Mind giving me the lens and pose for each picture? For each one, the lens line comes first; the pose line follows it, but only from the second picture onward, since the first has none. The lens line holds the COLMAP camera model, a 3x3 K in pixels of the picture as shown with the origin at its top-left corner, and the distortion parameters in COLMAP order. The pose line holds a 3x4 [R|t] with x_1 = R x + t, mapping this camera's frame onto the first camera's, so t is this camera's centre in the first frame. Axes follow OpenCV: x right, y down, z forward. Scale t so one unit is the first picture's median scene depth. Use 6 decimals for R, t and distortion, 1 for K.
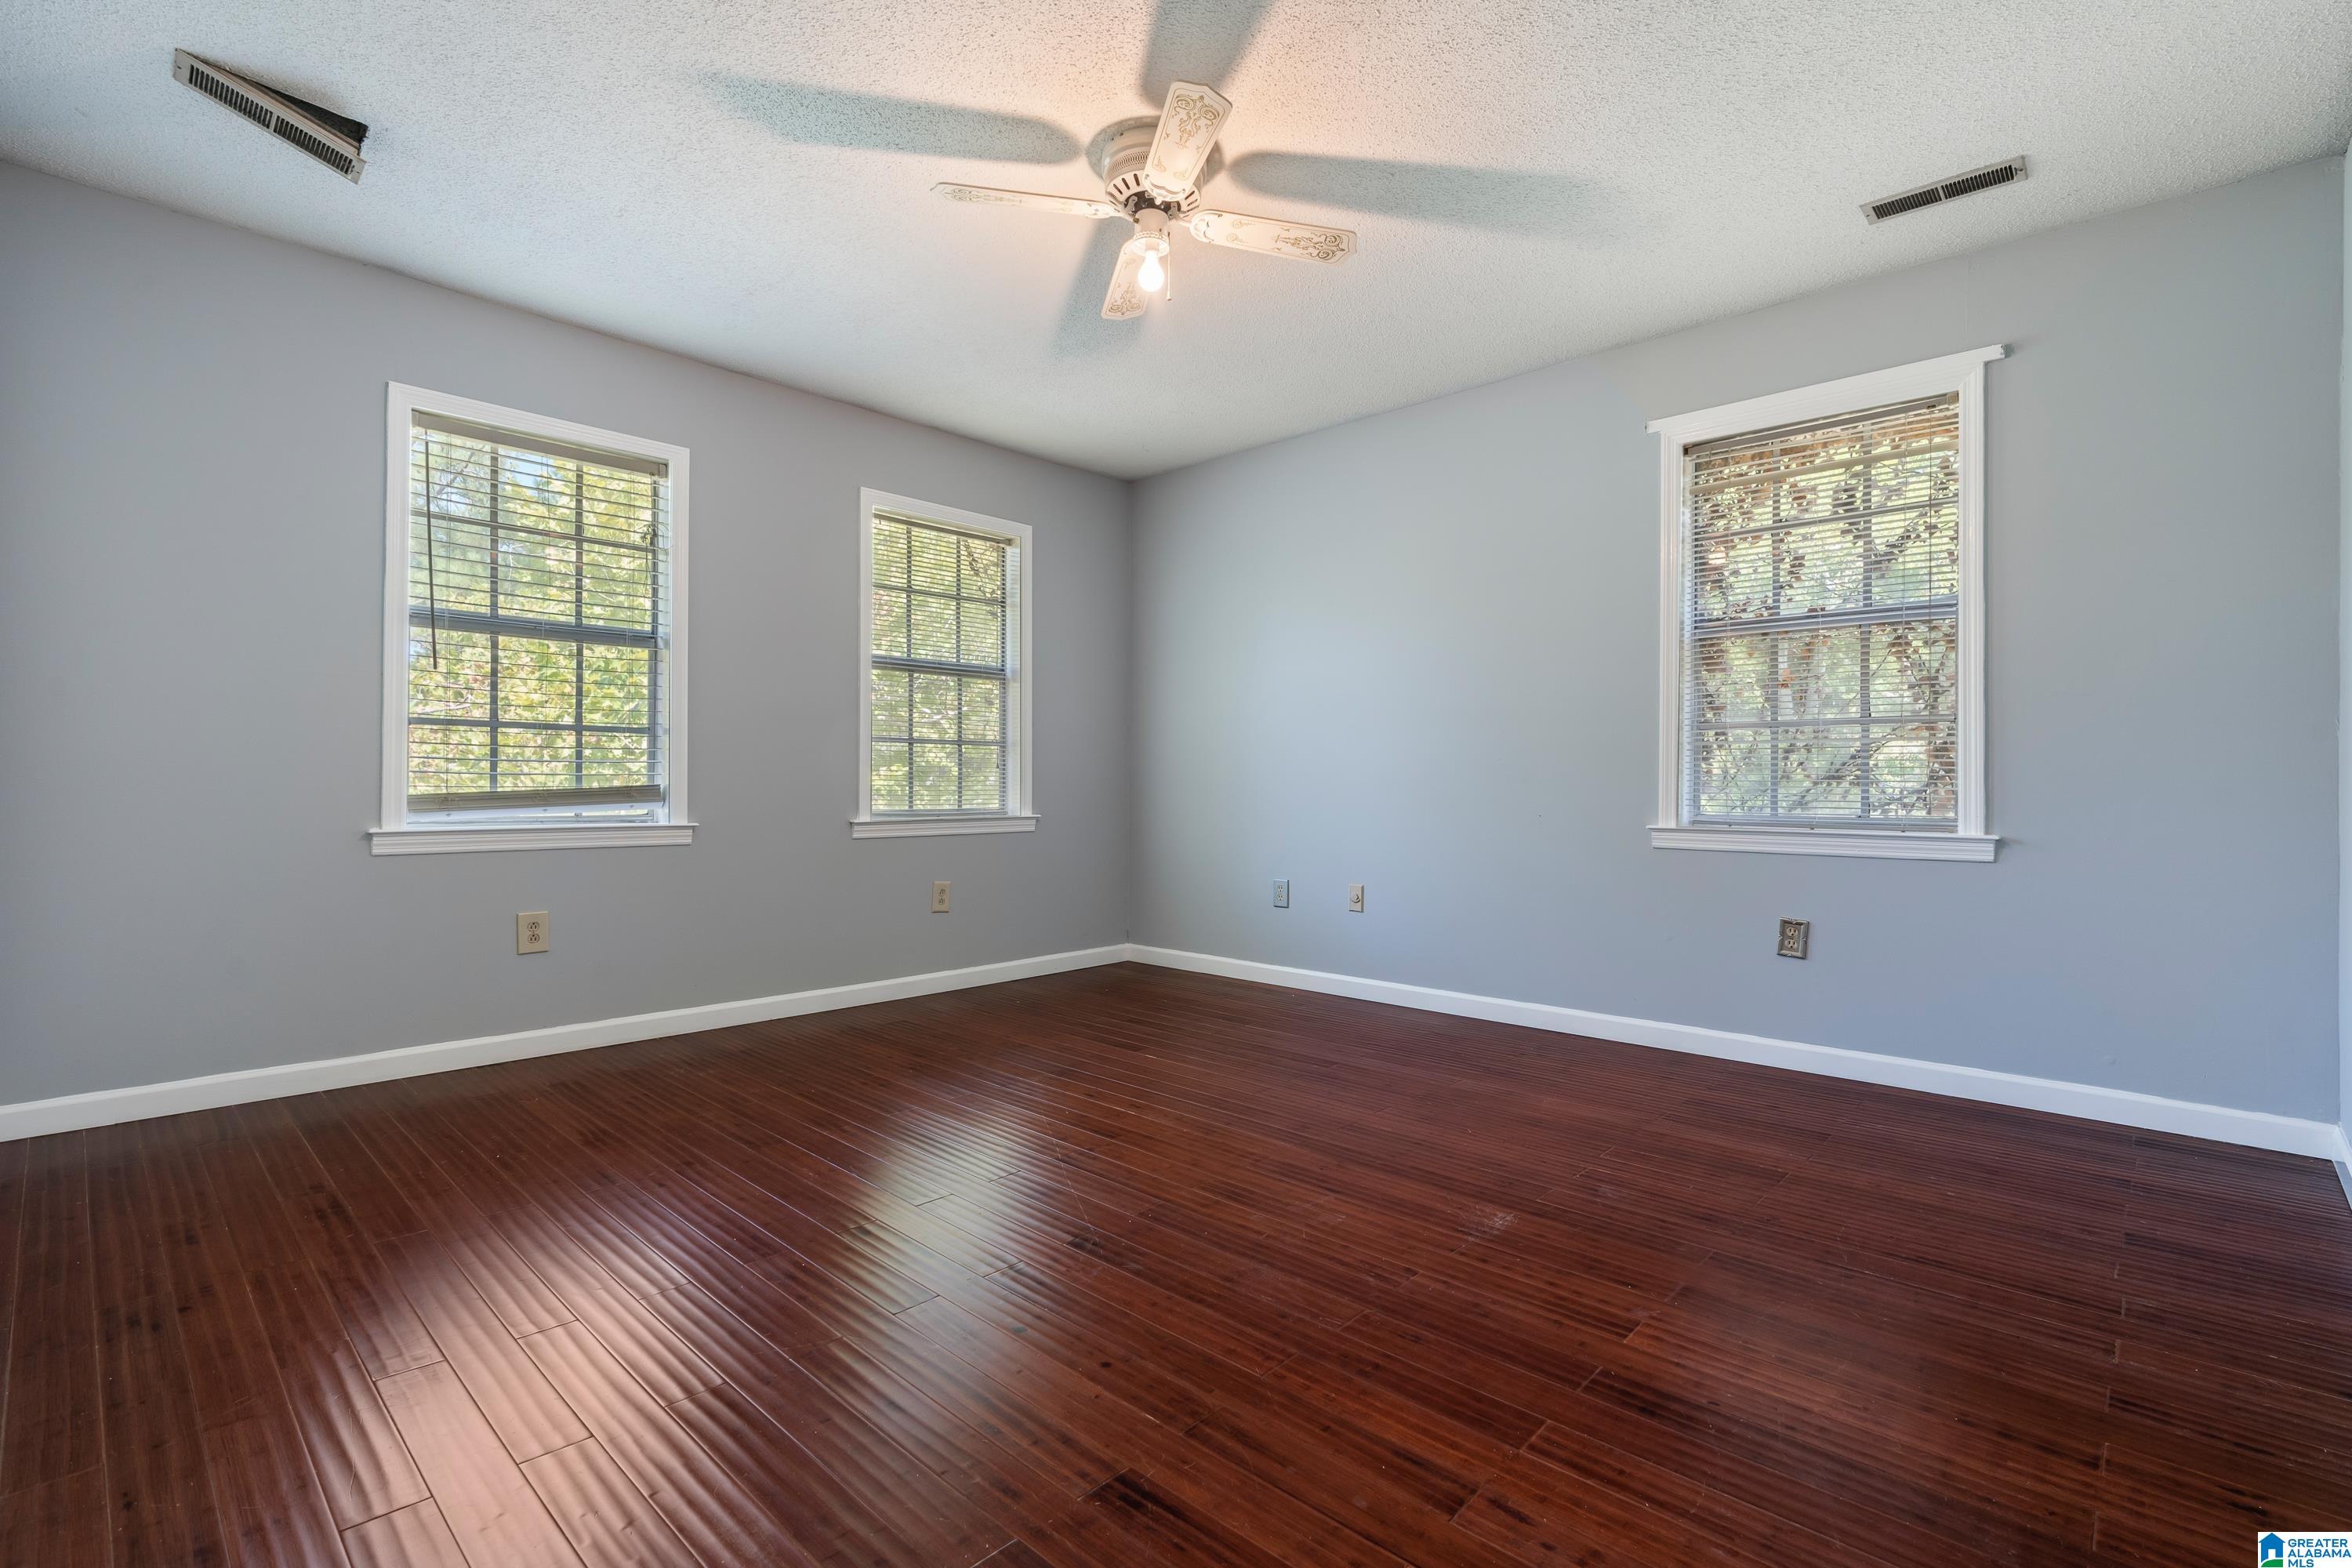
lens RADIAL K [[1081.9, 0, 1155.8], [0, 1081.9, 786.3], [0, 0, 1]] dist [-0.003081, -0.001088]
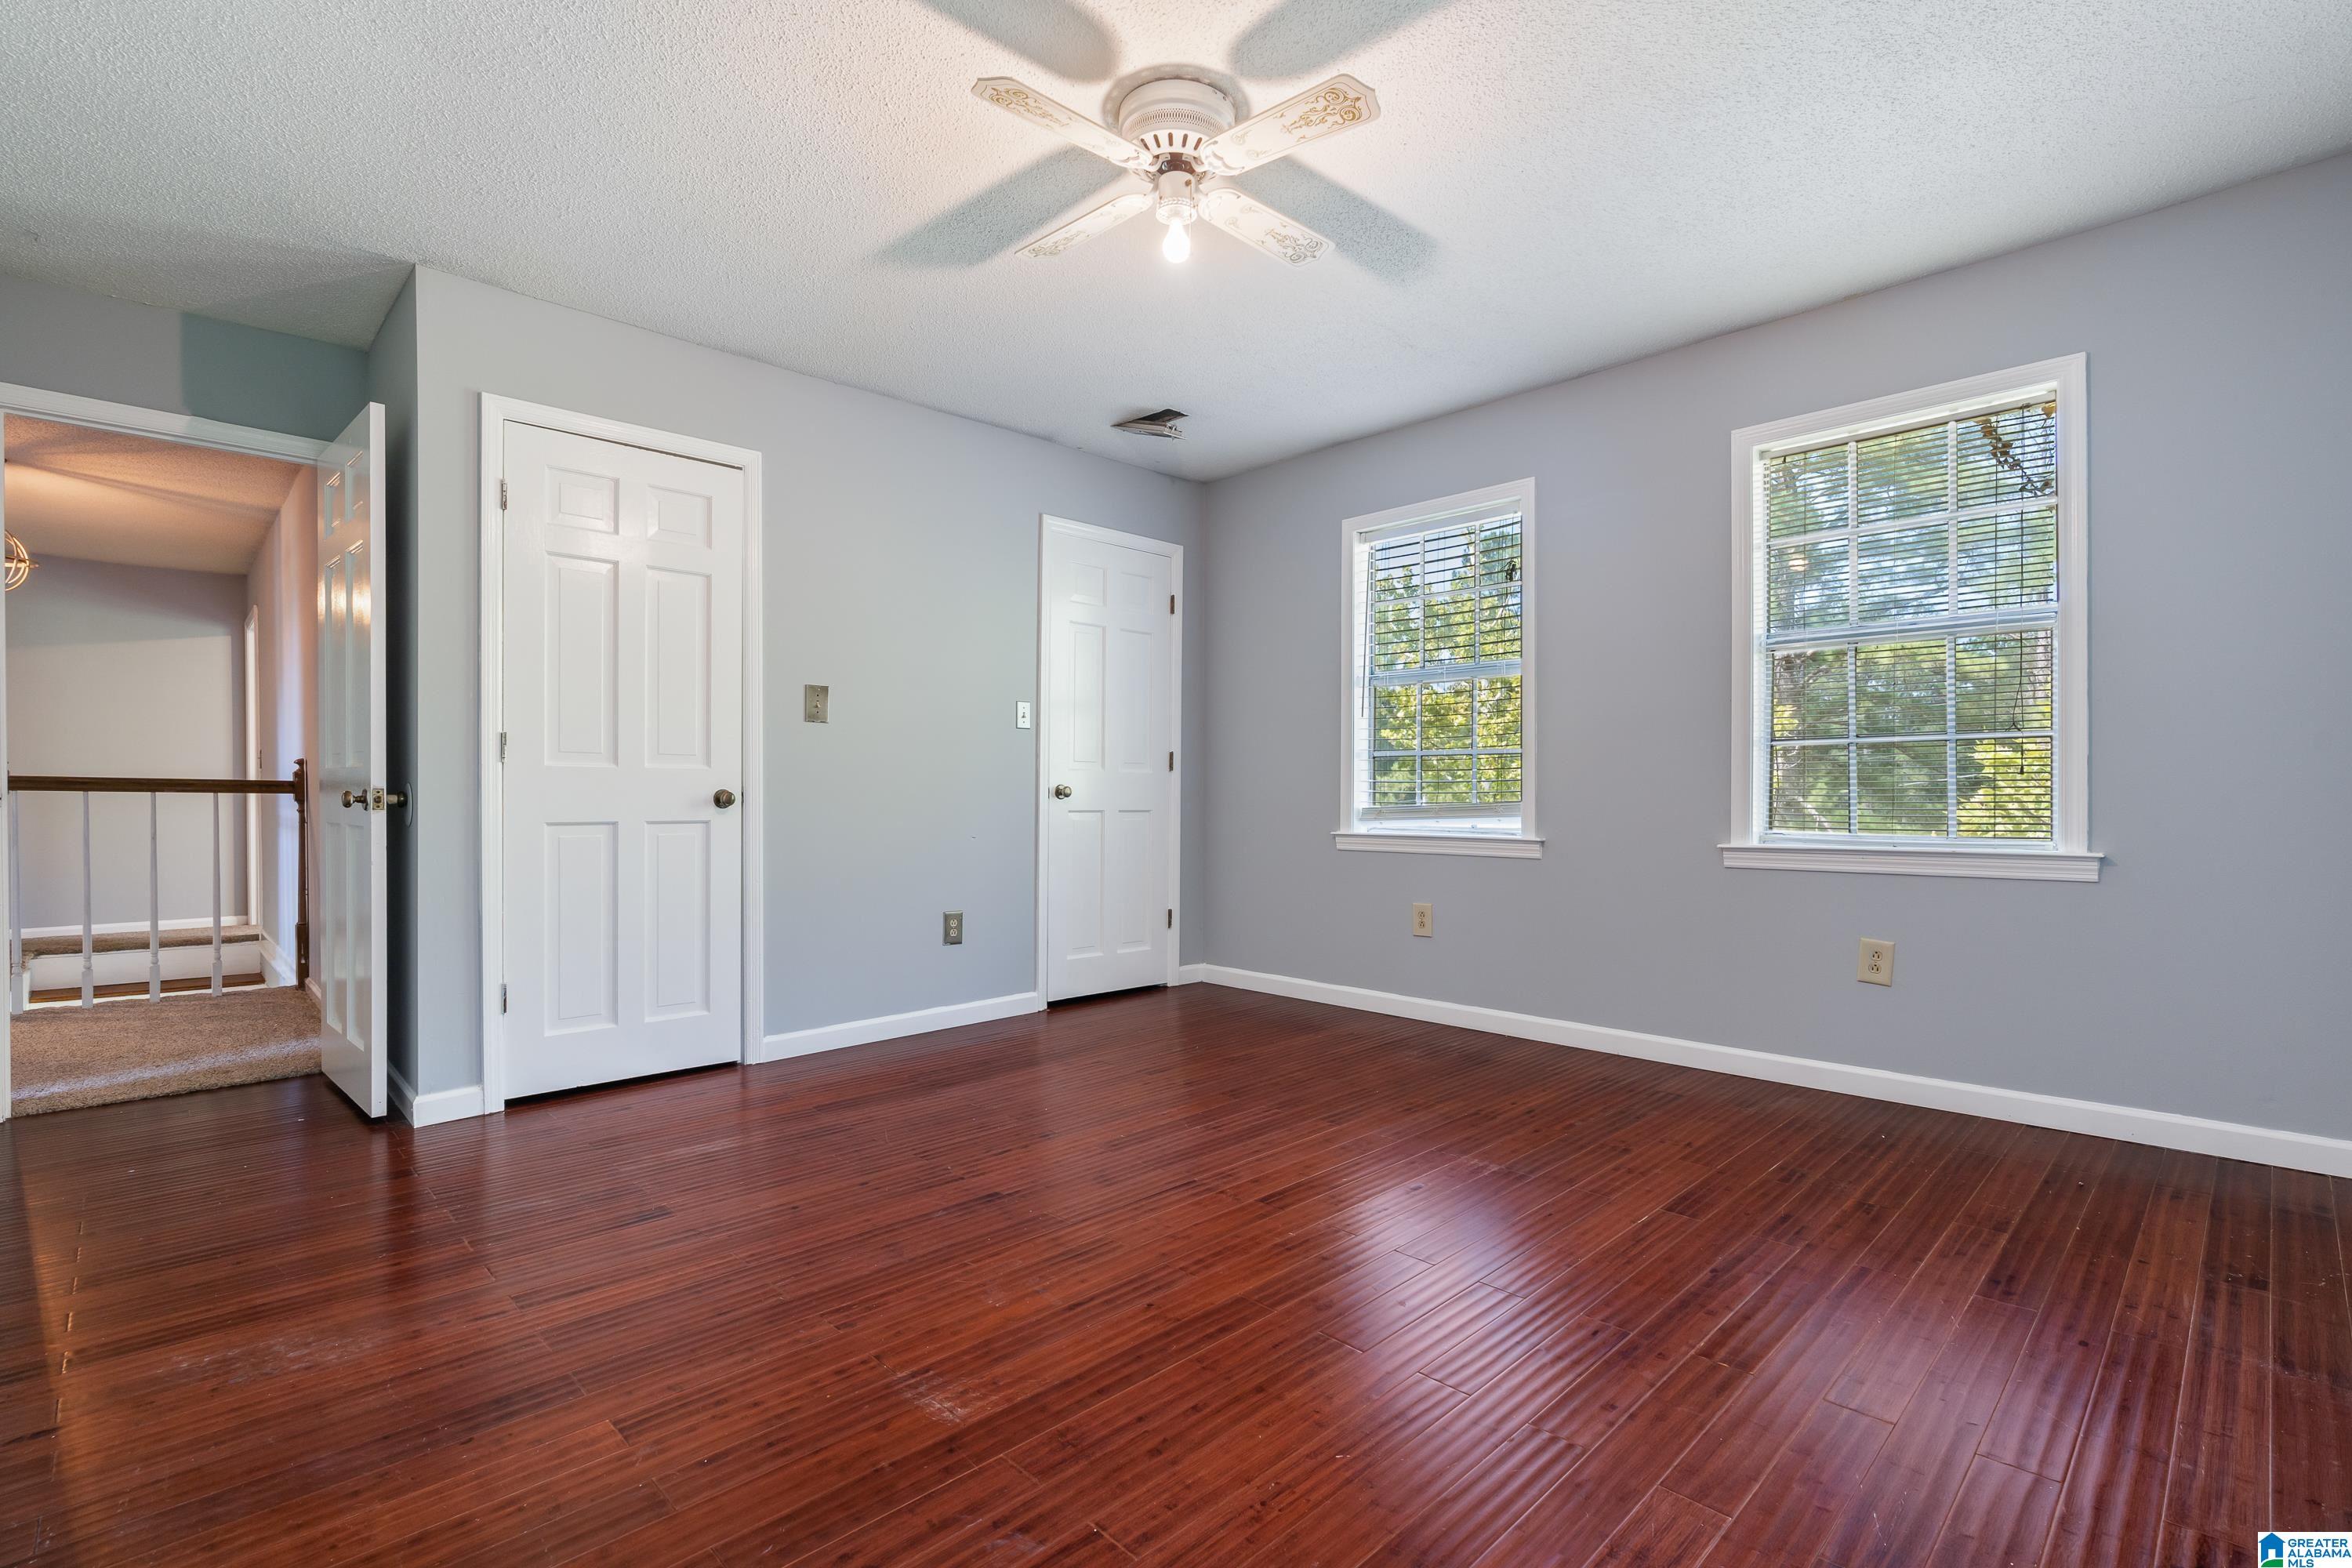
lens RADIAL K [[1081.9, 0, 1154.2], [0, 1081.9, 793.5], [0, 0, 1]] dist [-0.003081, -0.001088]
pose [[-0.056045, -0.013923, -0.998331, 0.914360], [-0.000634, 0.999903, -0.013909, 0.011253], [0.998428, -0.000146, -0.056049, 1.055896]]
